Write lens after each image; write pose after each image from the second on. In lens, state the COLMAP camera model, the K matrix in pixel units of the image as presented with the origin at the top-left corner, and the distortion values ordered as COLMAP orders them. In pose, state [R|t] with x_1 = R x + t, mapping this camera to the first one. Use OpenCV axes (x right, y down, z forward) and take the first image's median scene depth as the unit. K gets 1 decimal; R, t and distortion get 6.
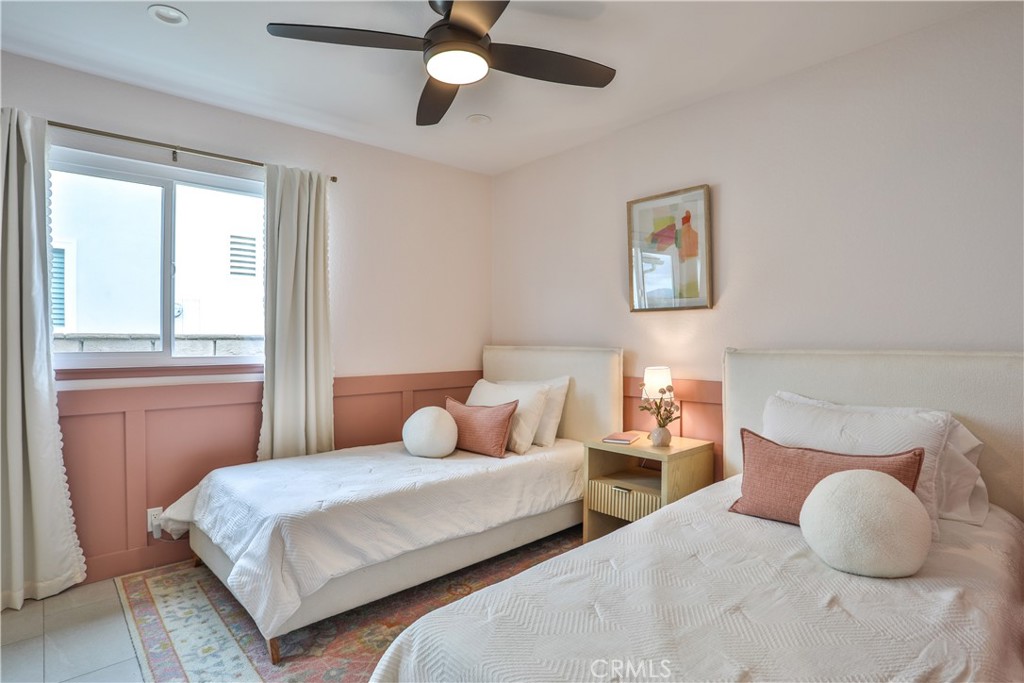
lens RADIAL K [[522.3, 0, 506.8], [0, 522.3, 341.5], [0, 0, 1]] dist [-0.084055, 0.034761]
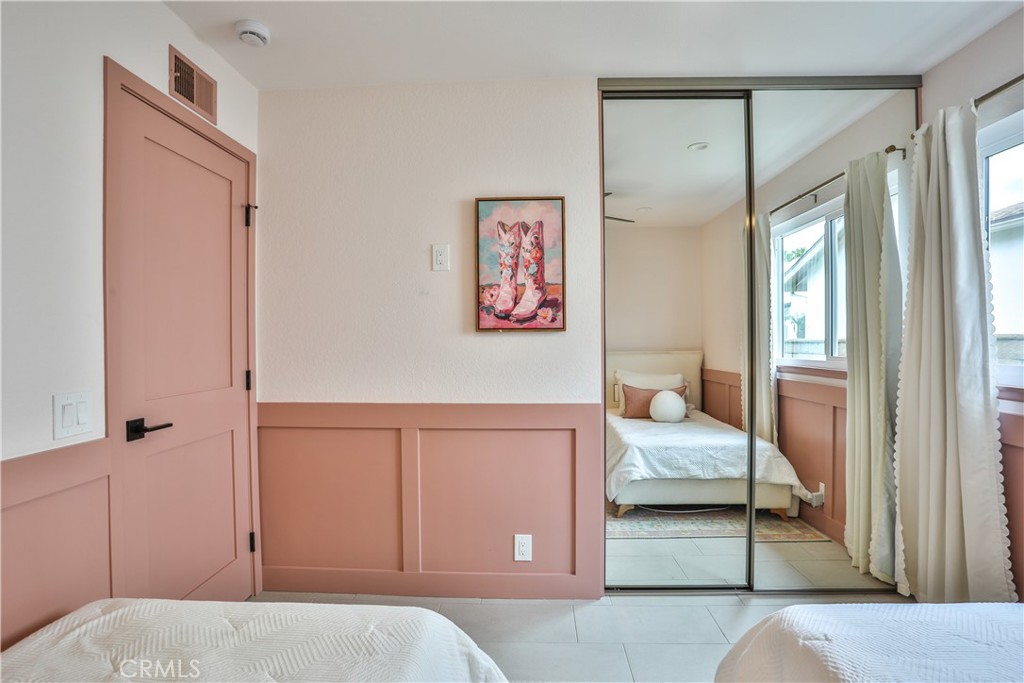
lens RADIAL K [[522.3, 0, 506.8], [0, 522.3, 341.5], [0, 0, 1]] dist [-0.084055, 0.034761]
pose [[-0.707602, 0.010833, -0.706528, 0.280746], [0.009425, 0.999938, 0.005892, -0.034184], [0.706548, -0.002490, -0.707660, 1.064671]]
